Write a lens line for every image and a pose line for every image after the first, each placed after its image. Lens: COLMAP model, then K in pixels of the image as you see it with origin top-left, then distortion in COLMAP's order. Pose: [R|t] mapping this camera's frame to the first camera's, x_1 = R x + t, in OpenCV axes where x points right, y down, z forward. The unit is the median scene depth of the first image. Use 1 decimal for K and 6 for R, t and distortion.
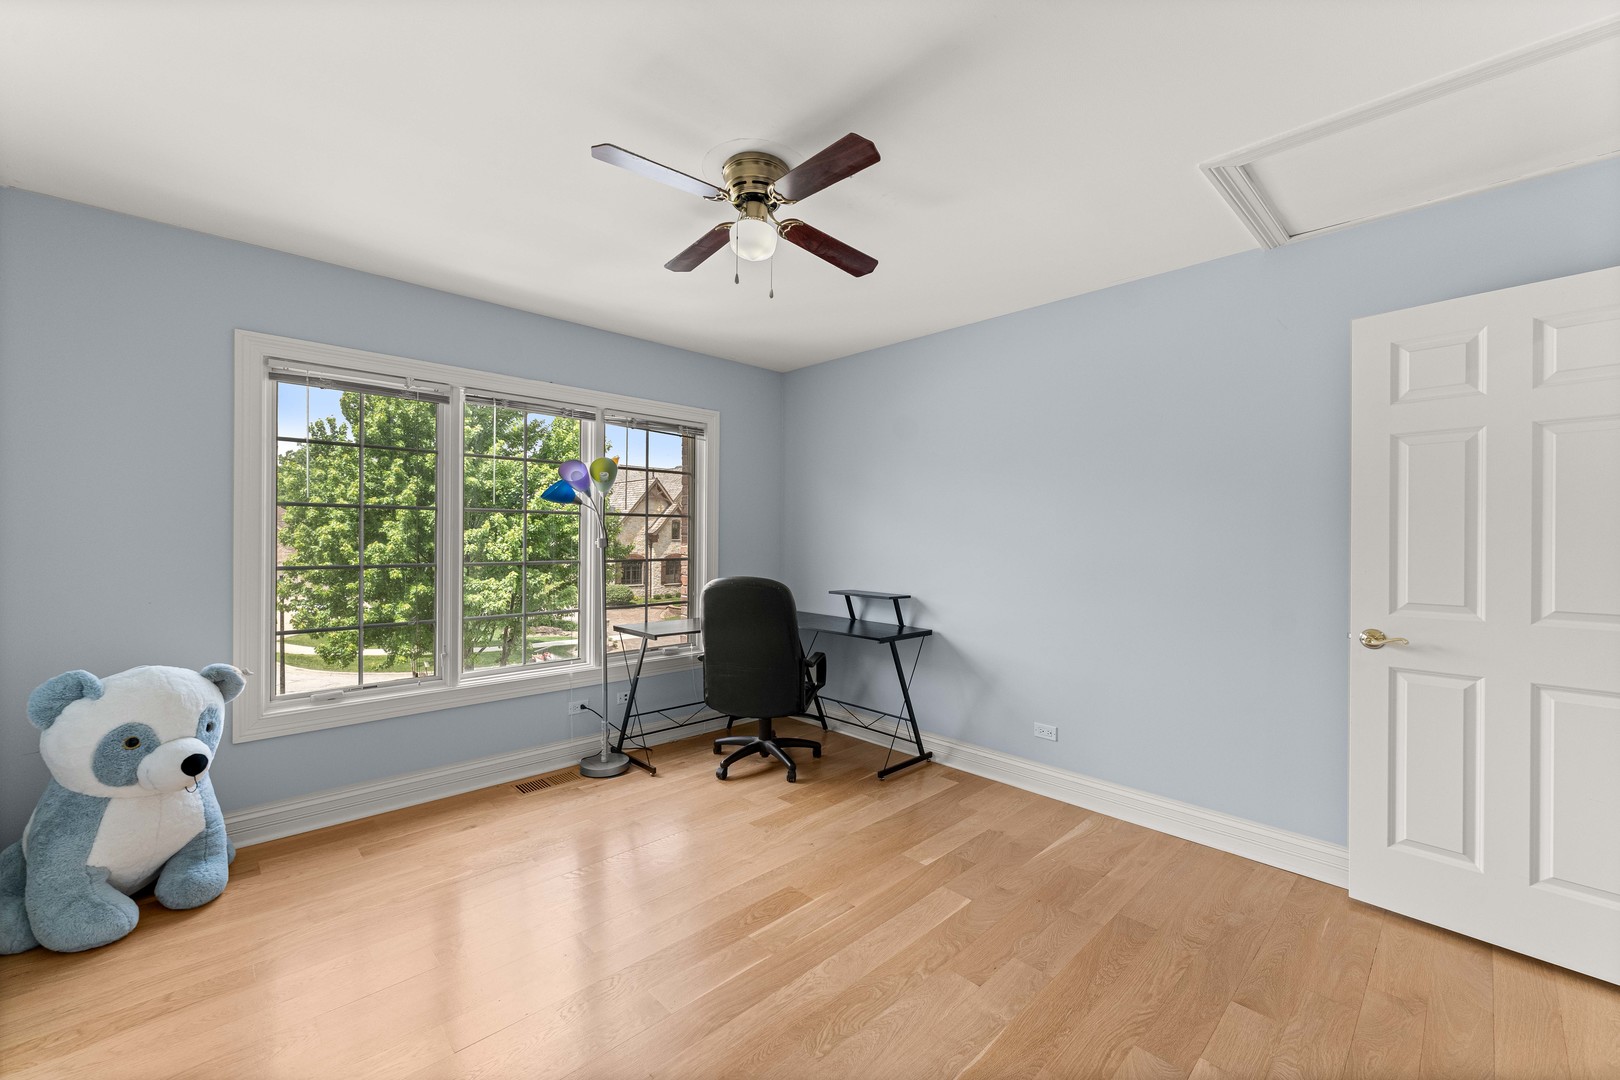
lens RADIAL K [[653.3, 0, 808.0], [0, 653.3, 533.6], [0, 0, 1]] dist [0.000042, -0.001427]
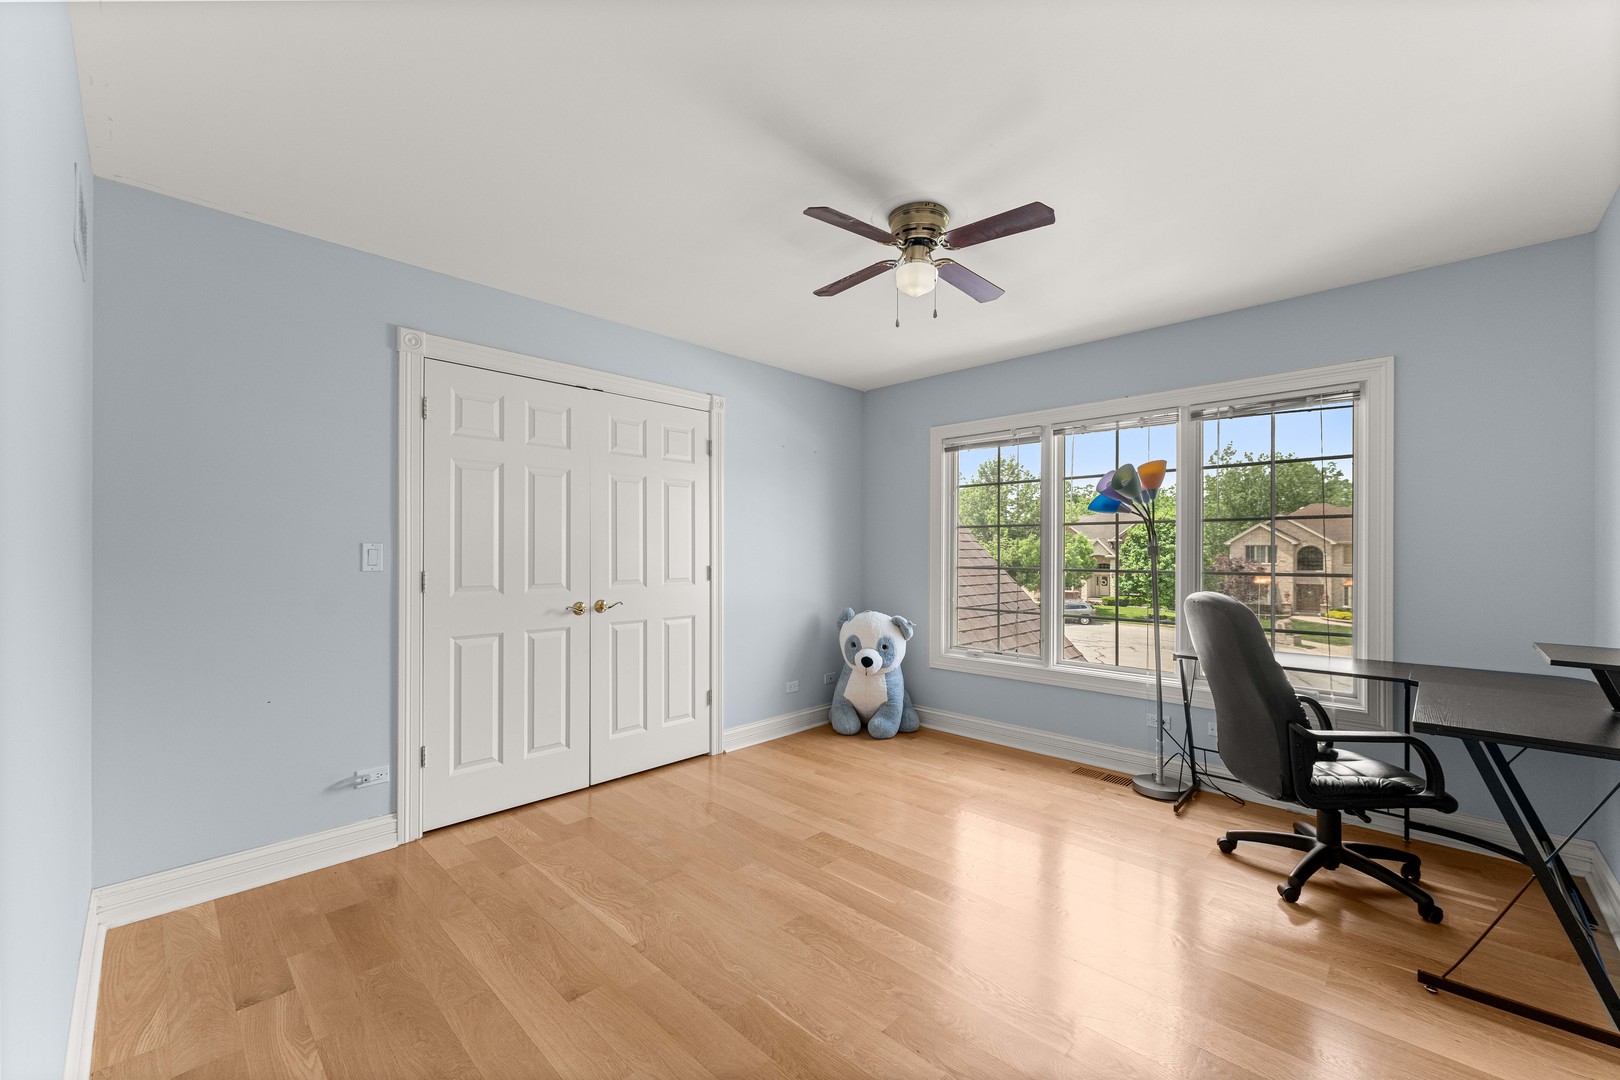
lens RADIAL K [[653.3, 0, 807.8], [0, 653.3, 552.2], [0, 0, 1]] dist [0.000042, -0.001427]
pose [[0.019934, -0.003955, -0.999793, 0.823676], [0.000835, 0.999992, -0.003939, 0.023421], [0.999801, -0.000757, 0.019937, 0.622022]]
